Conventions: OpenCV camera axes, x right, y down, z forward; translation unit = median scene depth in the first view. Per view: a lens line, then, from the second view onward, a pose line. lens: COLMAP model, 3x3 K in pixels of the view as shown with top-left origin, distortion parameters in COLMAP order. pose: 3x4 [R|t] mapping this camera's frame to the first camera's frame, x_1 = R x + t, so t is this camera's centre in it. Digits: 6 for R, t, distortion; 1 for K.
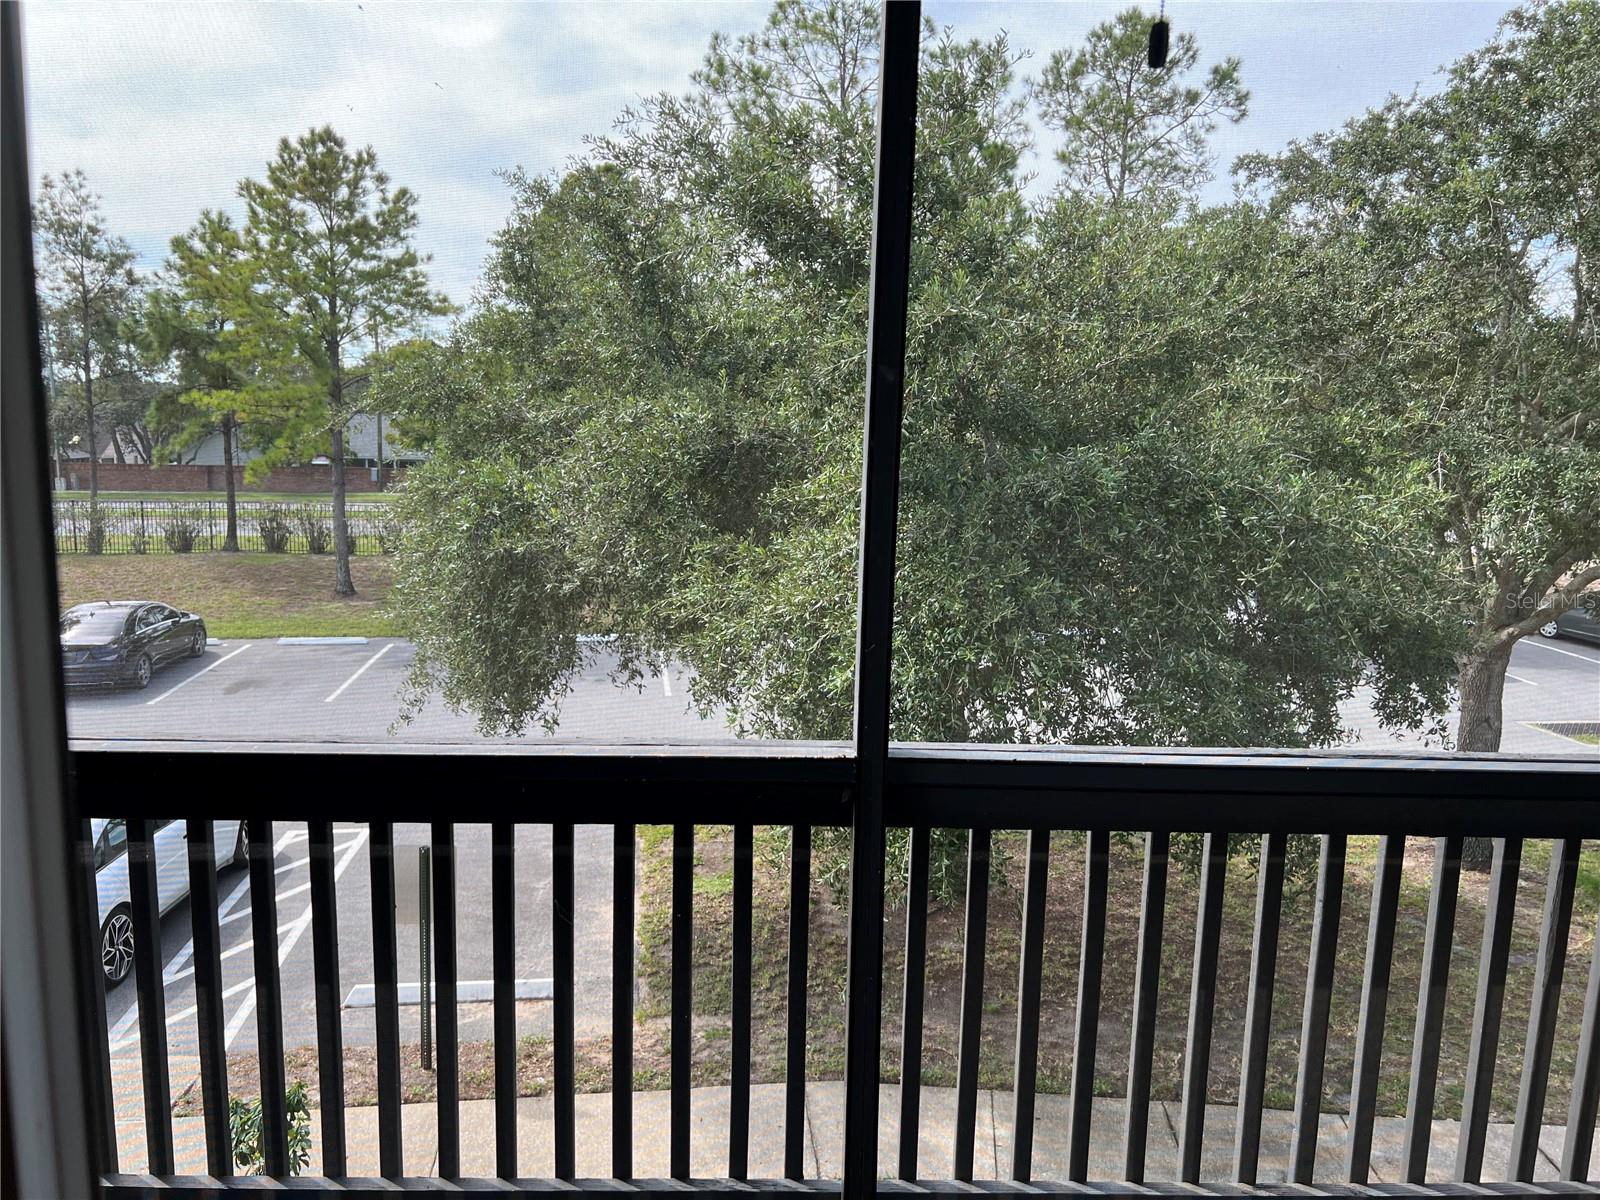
lens RADIAL K [[1193.1, 0, 769.3], [0, 1193.1, 603.2], [0, 0, 1]] dist [0.099068, -0.138347]
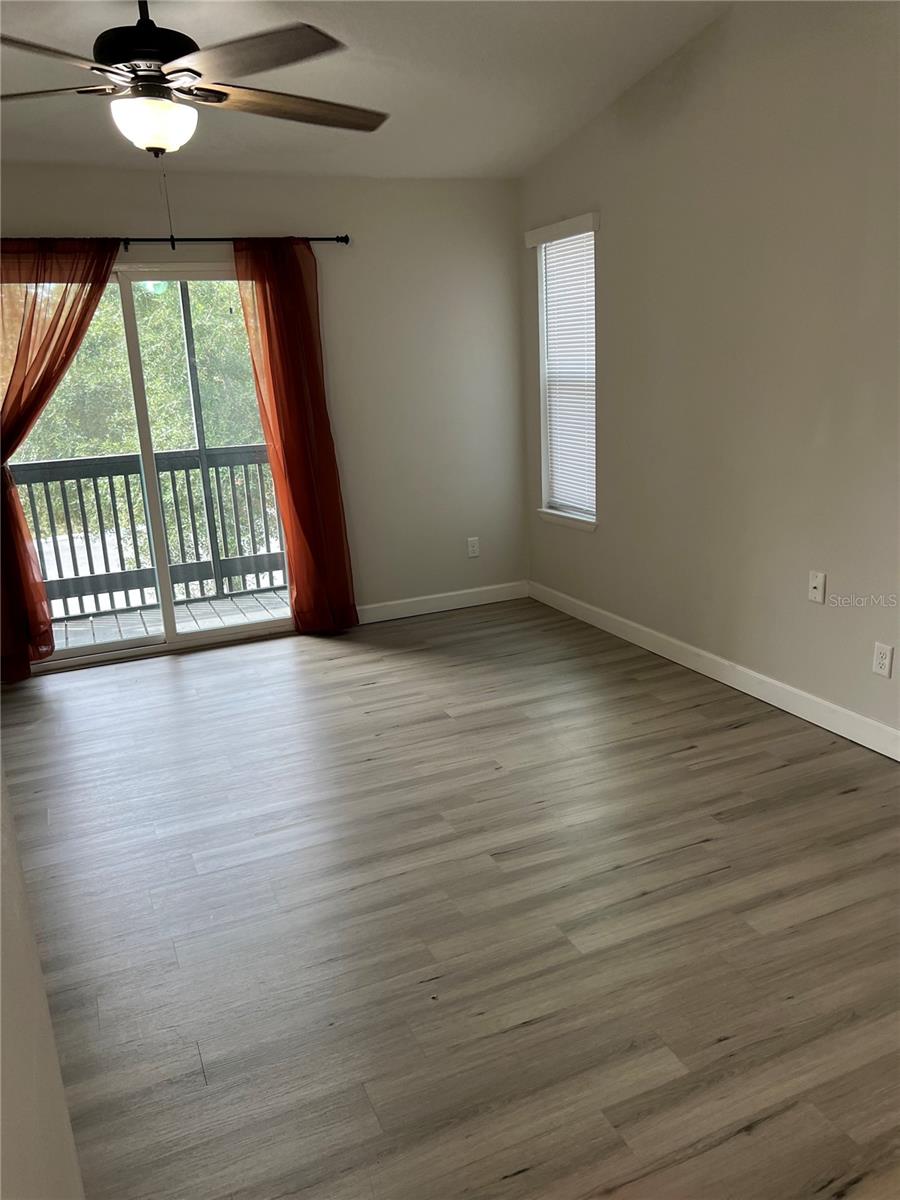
lens RADIAL K [[910.2, 0, 445.6], [0, 910.2, 592.9], [0, 0, 1]] dist [0.038079, -0.045291]
pose [[0.917151, -0.161049, 0.364551, -0.030395], [0.127964, 0.985282, 0.113337, 0.029225], [-0.377439, -0.057298, 0.924260, -0.184857]]
